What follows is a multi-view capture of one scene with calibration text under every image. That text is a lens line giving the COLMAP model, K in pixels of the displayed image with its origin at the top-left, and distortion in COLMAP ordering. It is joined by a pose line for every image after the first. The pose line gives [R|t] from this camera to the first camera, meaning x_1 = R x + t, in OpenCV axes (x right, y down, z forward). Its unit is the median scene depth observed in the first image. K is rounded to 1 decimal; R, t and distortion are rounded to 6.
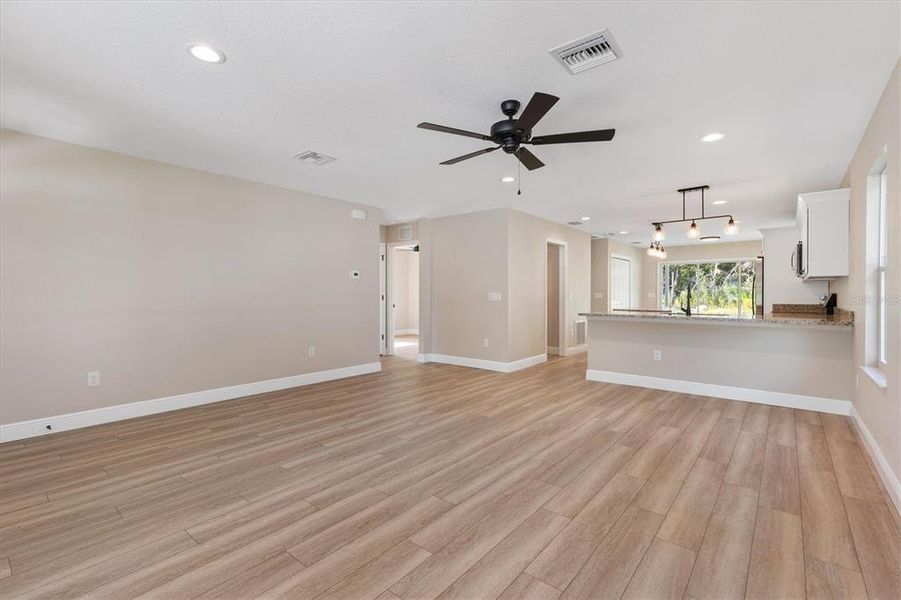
lens RADIAL K [[405.9, 0, 453.4], [0, 405.9, 297.4], [0, 0, 1]] dist [0.004030, 0.000046]
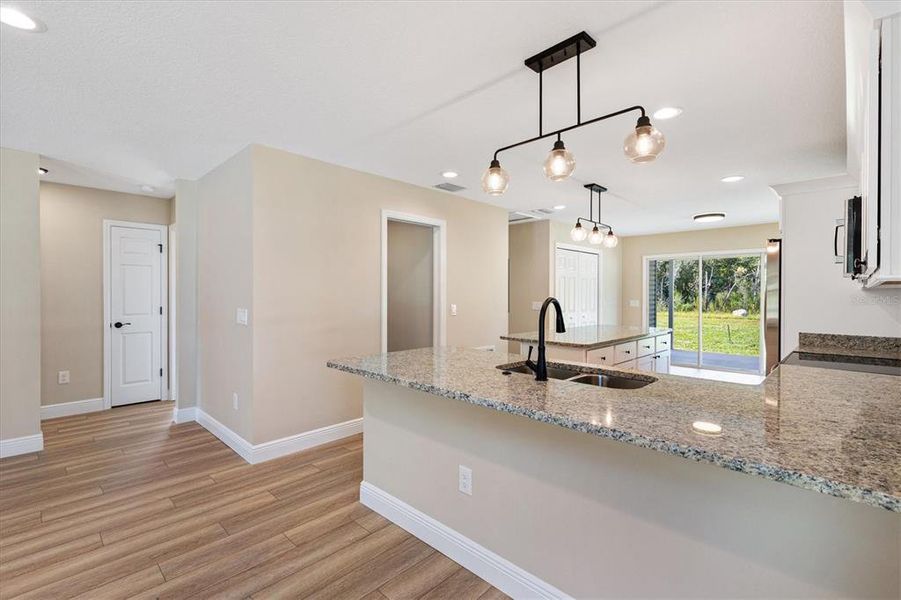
lens RADIAL K [[409.1, 0, 455.1], [0, 409.1, 295.1], [0, 0, 1]] dist [0.005912, -0.000115]
pose [[0.997049, 0.002093, -0.076738, 0.614882], [-0.002532, 0.999981, -0.005624, -0.039543], [0.076725, 0.005802, 0.997035, 0.711808]]
